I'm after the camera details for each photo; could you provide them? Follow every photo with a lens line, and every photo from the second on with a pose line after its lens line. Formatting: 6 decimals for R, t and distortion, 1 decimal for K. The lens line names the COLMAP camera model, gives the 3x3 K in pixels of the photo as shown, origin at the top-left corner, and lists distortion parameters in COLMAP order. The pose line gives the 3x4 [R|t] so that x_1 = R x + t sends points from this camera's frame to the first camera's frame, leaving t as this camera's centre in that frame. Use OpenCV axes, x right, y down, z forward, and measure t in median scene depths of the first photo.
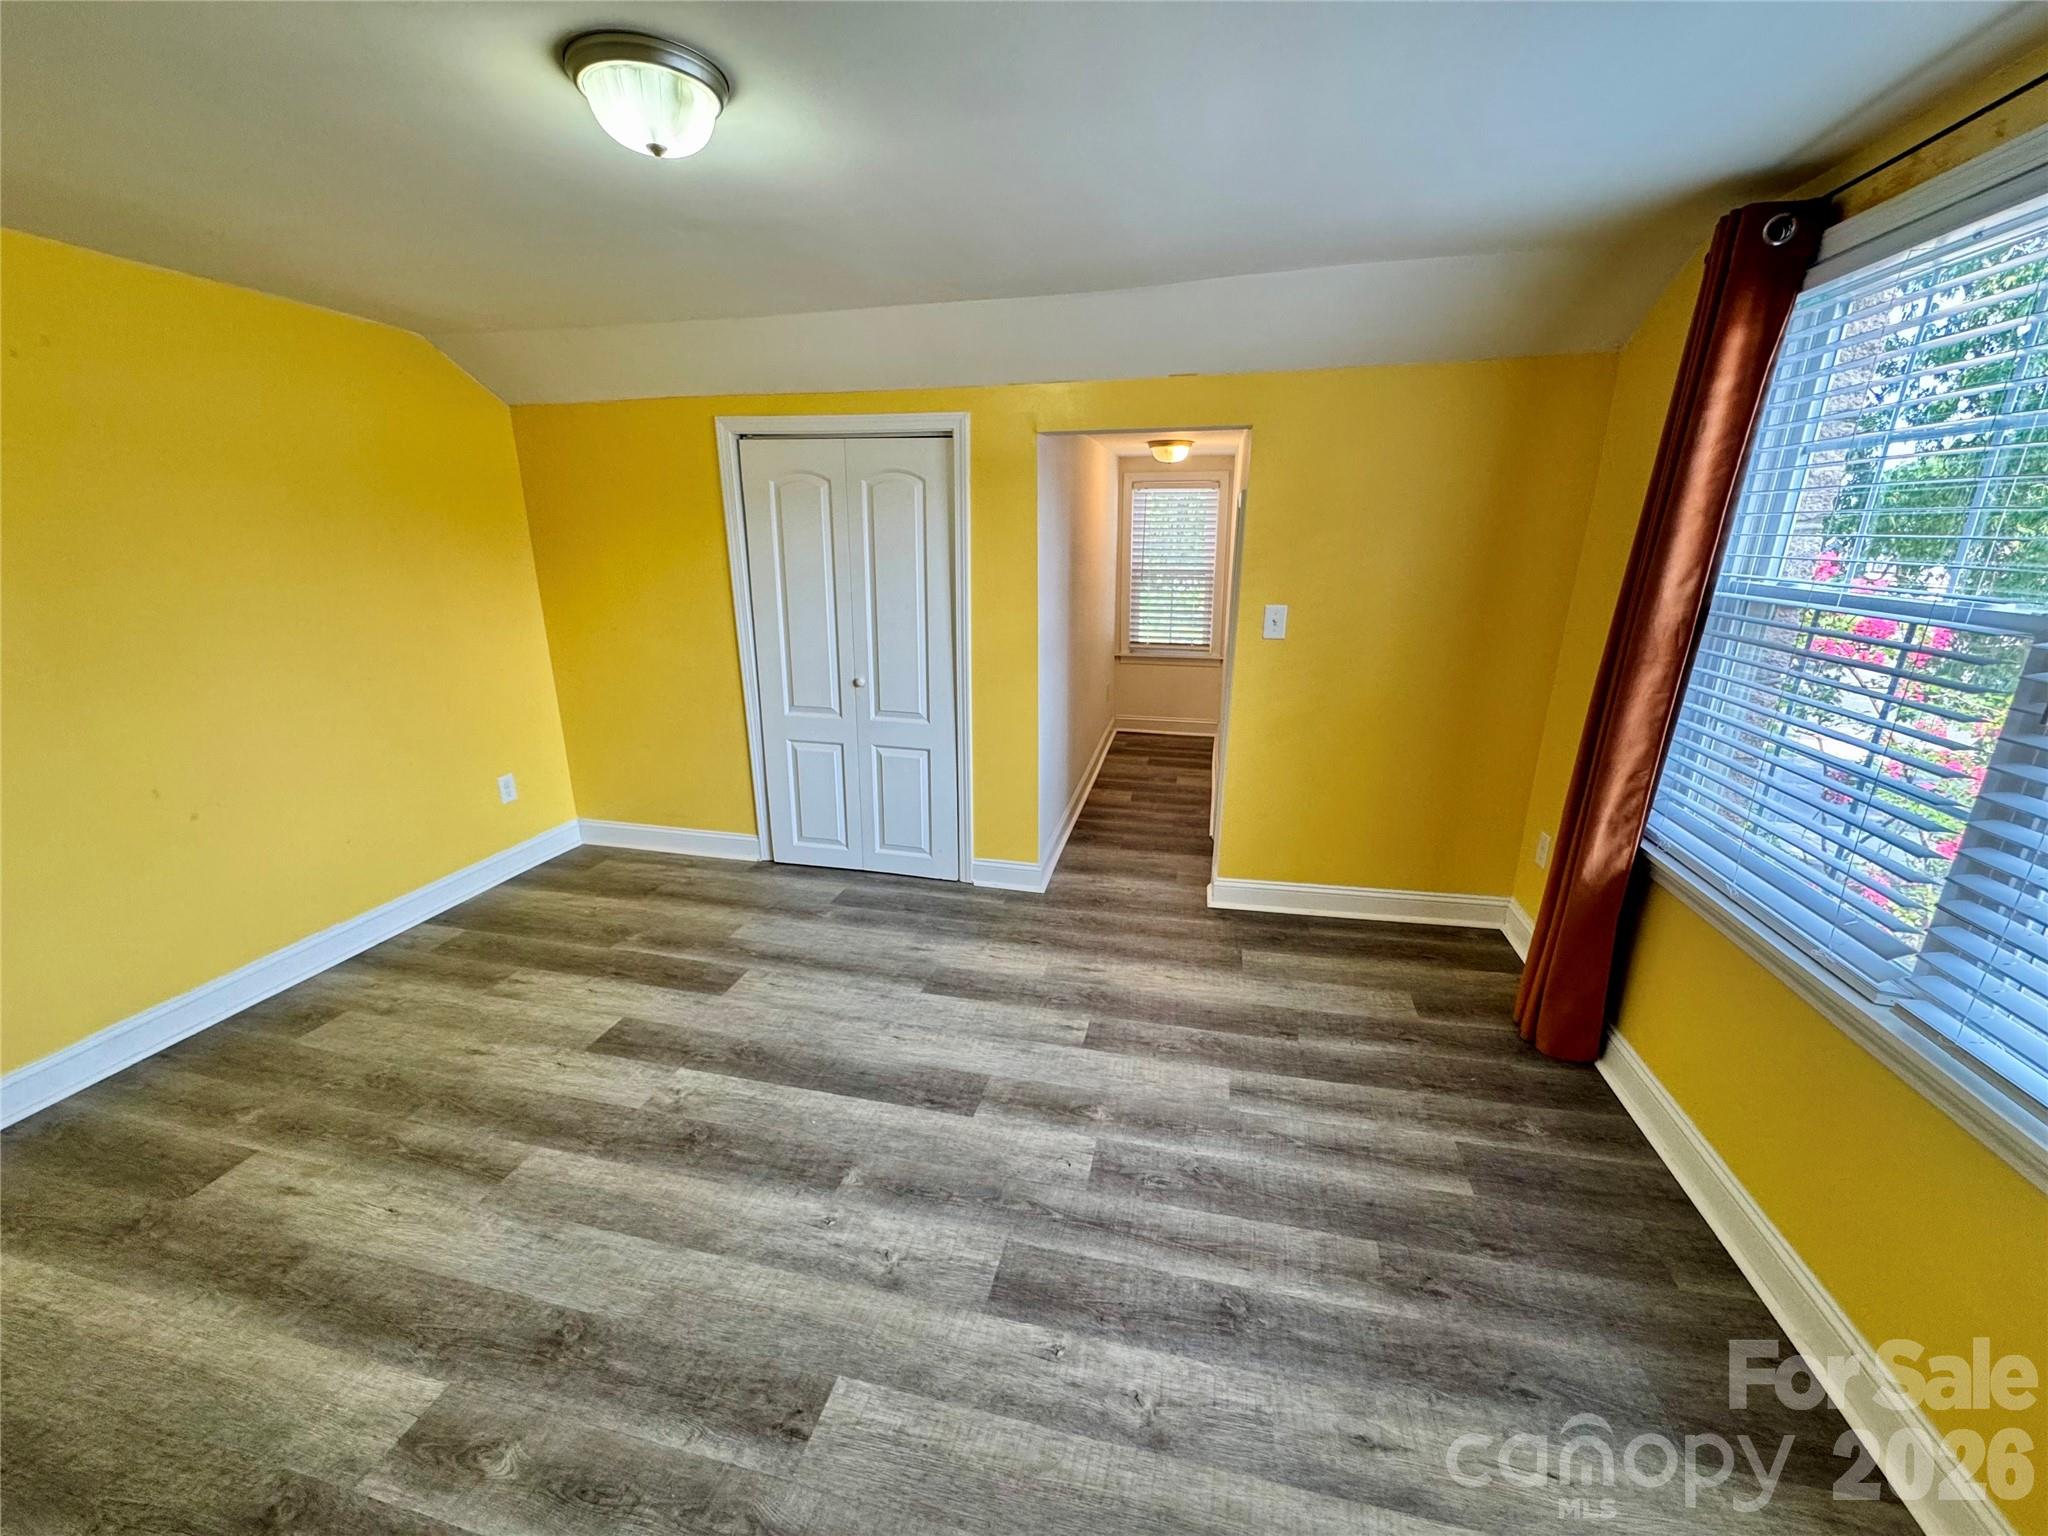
lens RADIAL K [[820.3, 0, 1013.7], [0, 820.3, 770.4], [0, 0, 1]] dist [-0.002895, 0.000122]
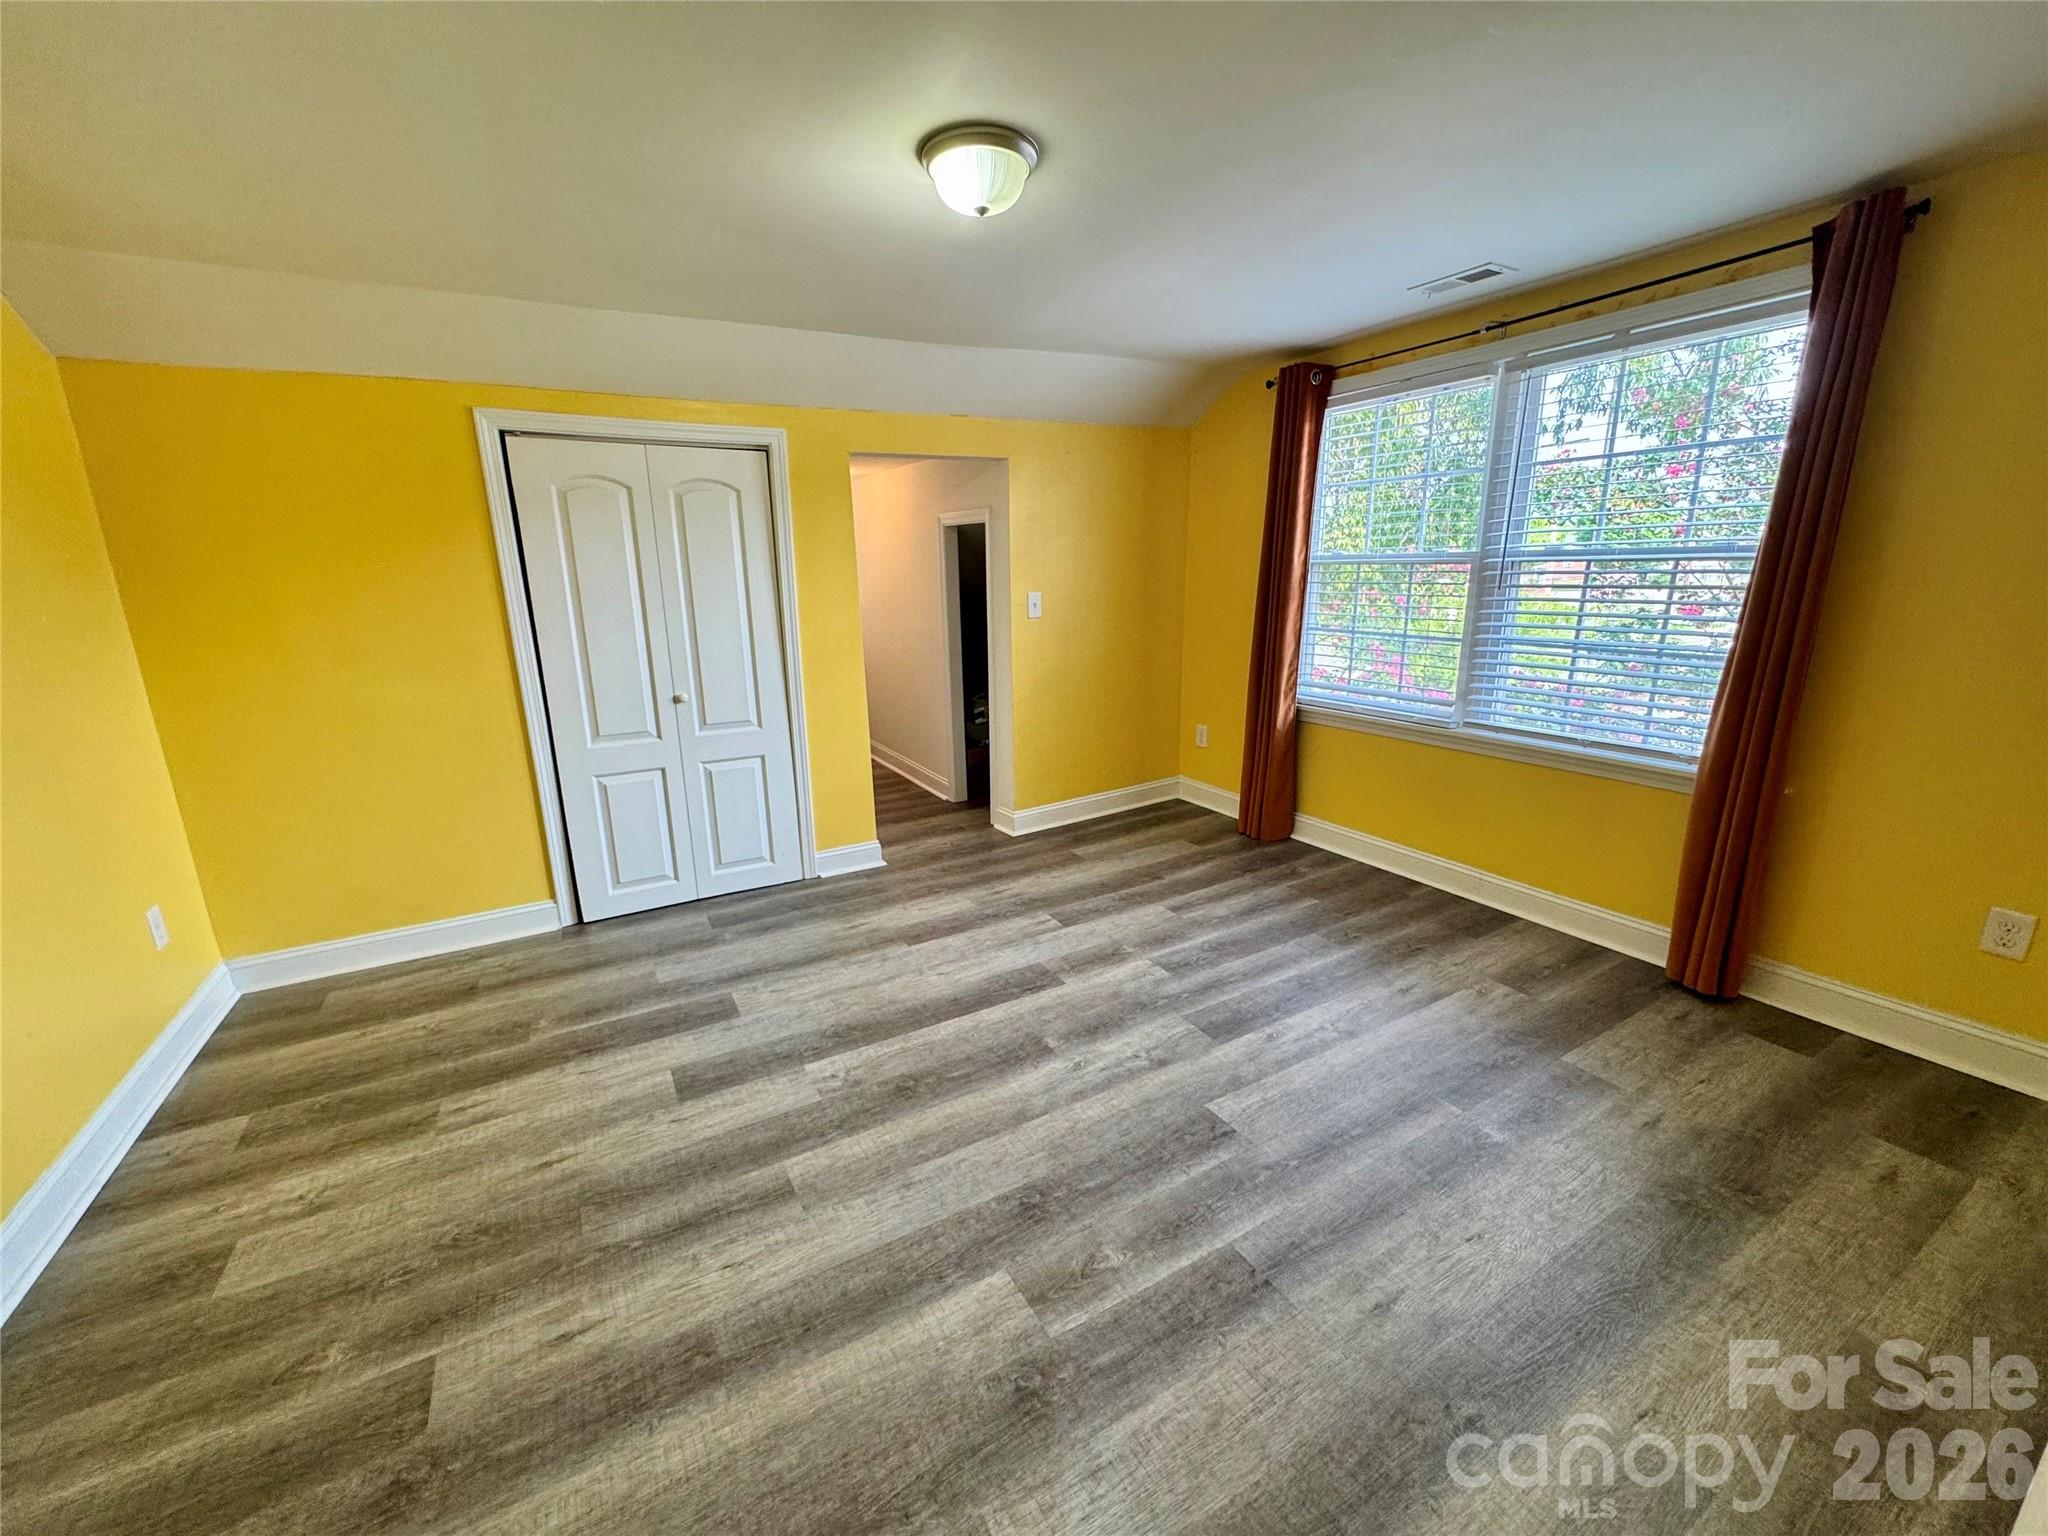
lens RADIAL K [[820.3, 0, 1019.4], [0, 820.3, 772.7], [0, 0, 1]] dist [-0.002895, 0.000122]
pose [[0.731171, -0.184955, 0.656644, -0.741139], [0.216538, 0.975692, 0.033705, 0.040772], [-0.646916, 0.117545, 0.753447, 0.048777]]
